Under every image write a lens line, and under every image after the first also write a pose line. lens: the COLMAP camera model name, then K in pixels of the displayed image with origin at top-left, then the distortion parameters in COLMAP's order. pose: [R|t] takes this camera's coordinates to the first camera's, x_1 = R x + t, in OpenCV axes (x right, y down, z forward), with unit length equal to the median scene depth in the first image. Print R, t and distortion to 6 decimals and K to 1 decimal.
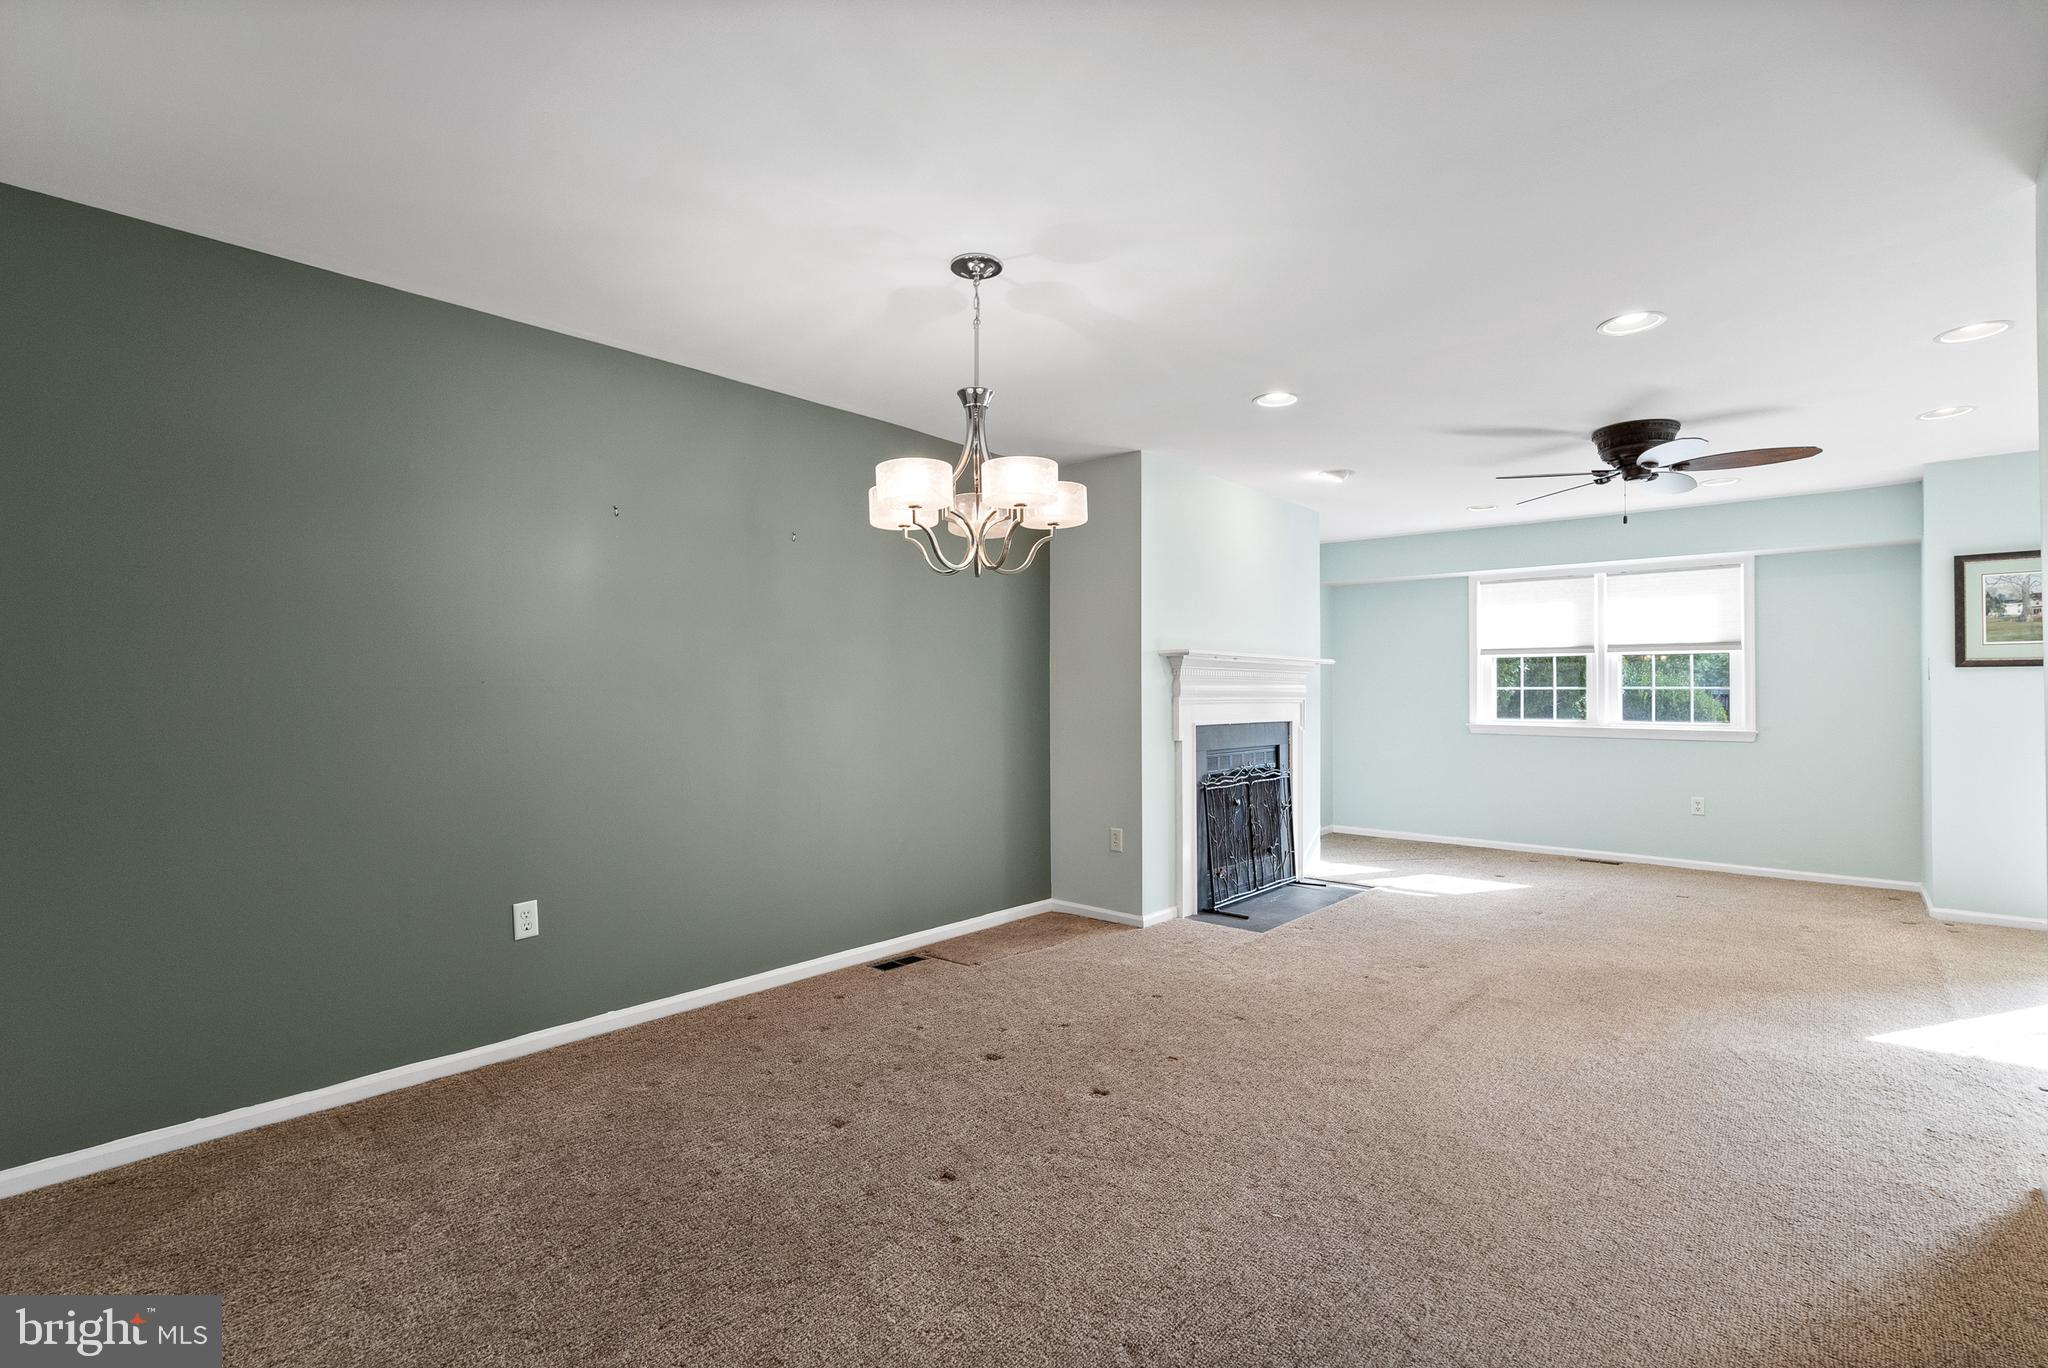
lens RADIAL K [[935.7, 0, 1037.7], [0, 935.7, 679.3], [0, 0, 1]] dist [0.000067, -0.001903]
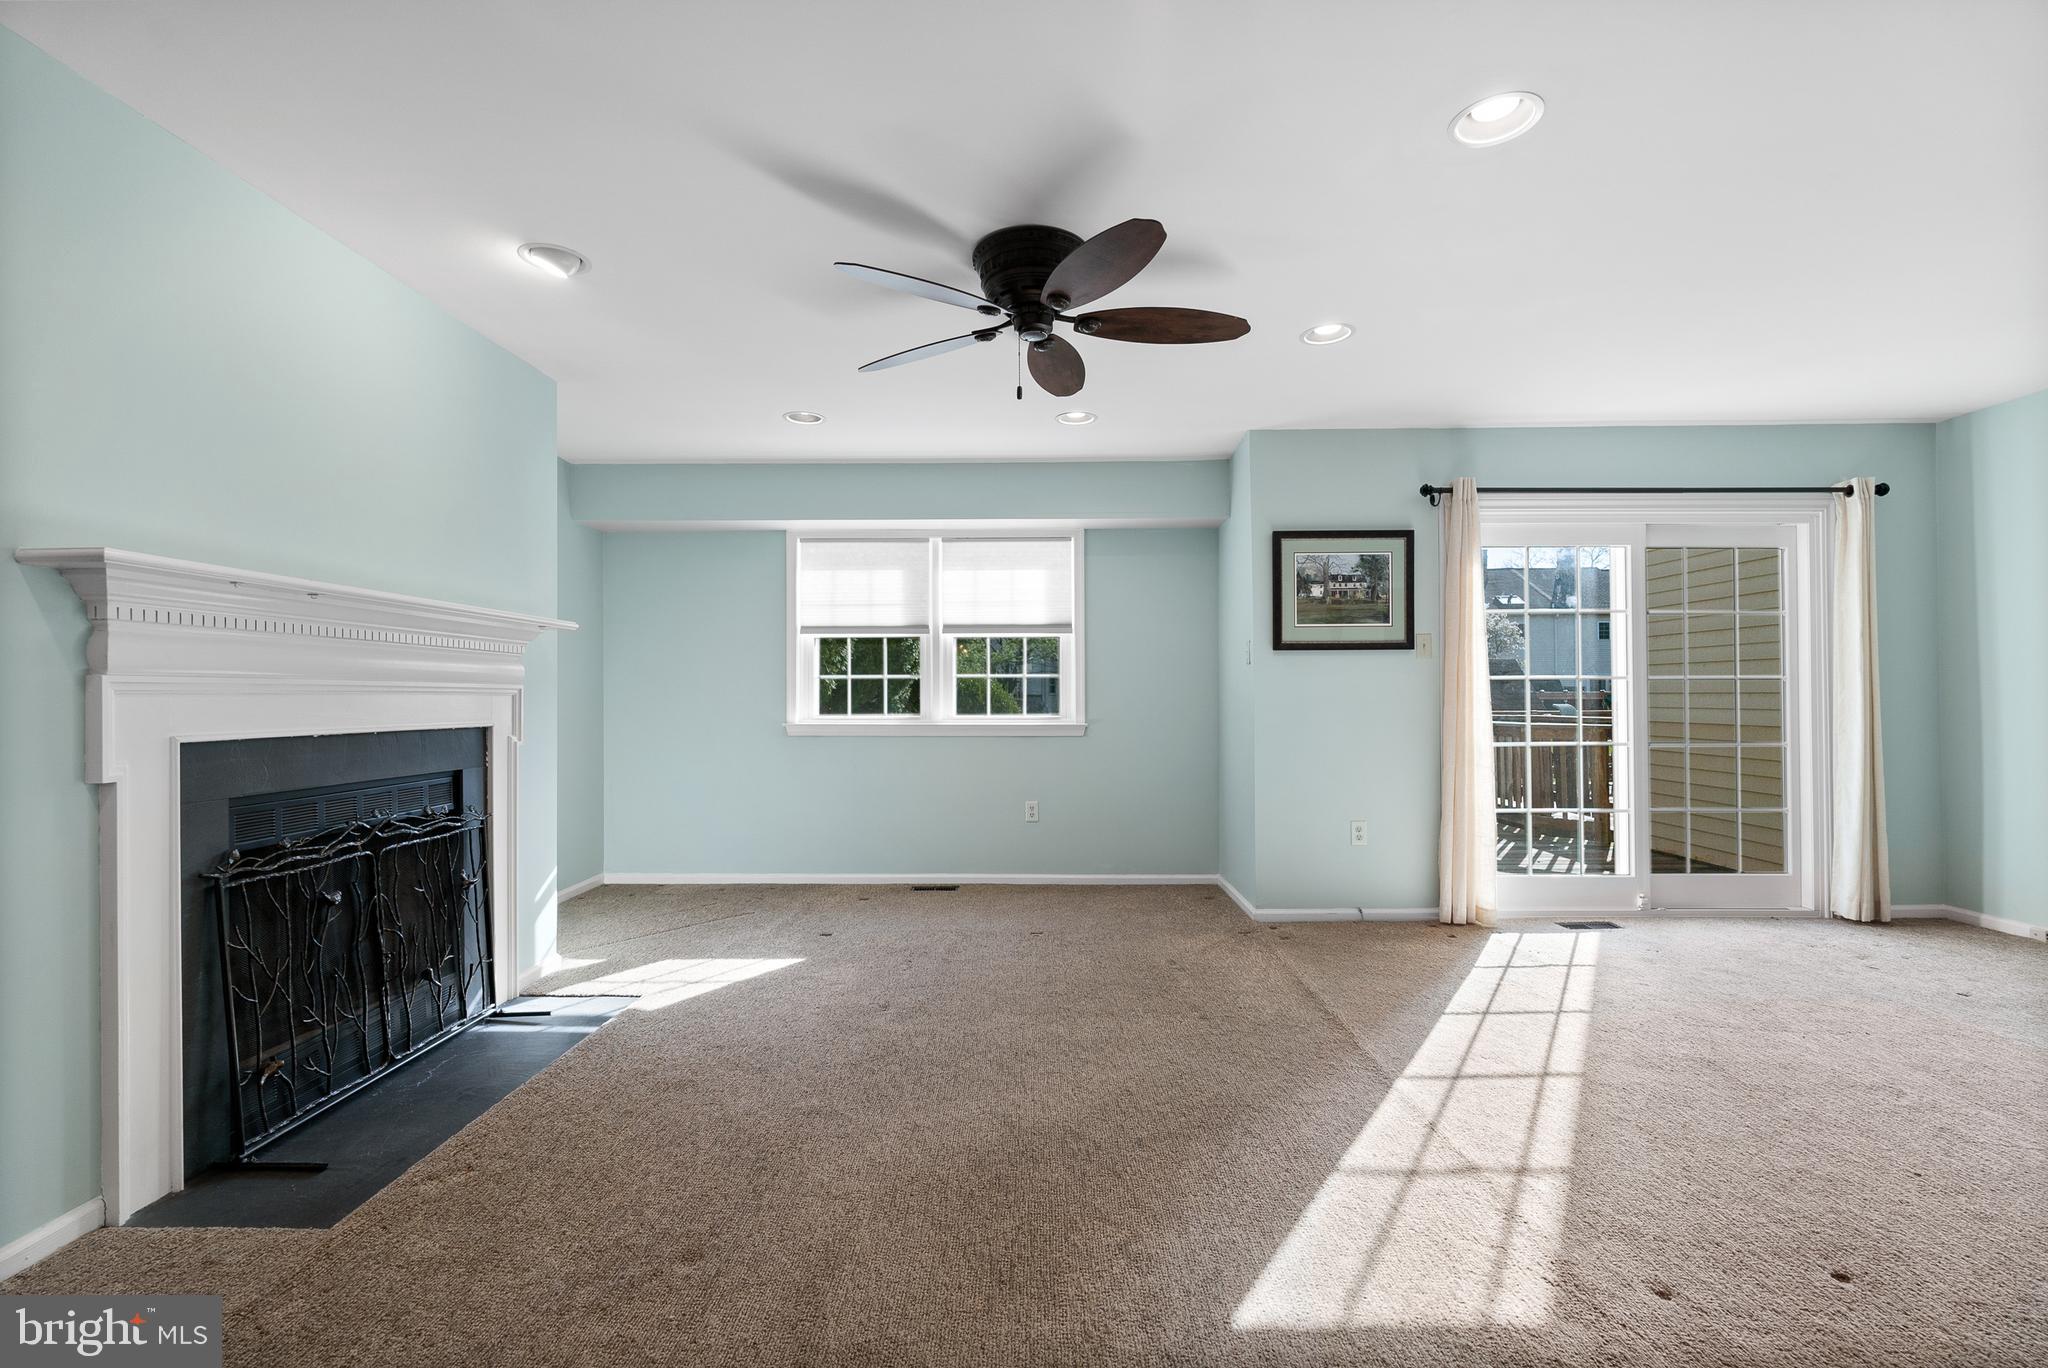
lens RADIAL K [[935.7, 0, 1022.8], [0, 935.7, 687.4], [0, 0, 1]] dist [0.000067, -0.001903]
pose [[0.777384, -0.000338, 0.629026, 0.188046], [-0.003657, 0.999981, 0.005057, 0.019419], [-0.629016, -0.006232, 0.777368, 0.408058]]
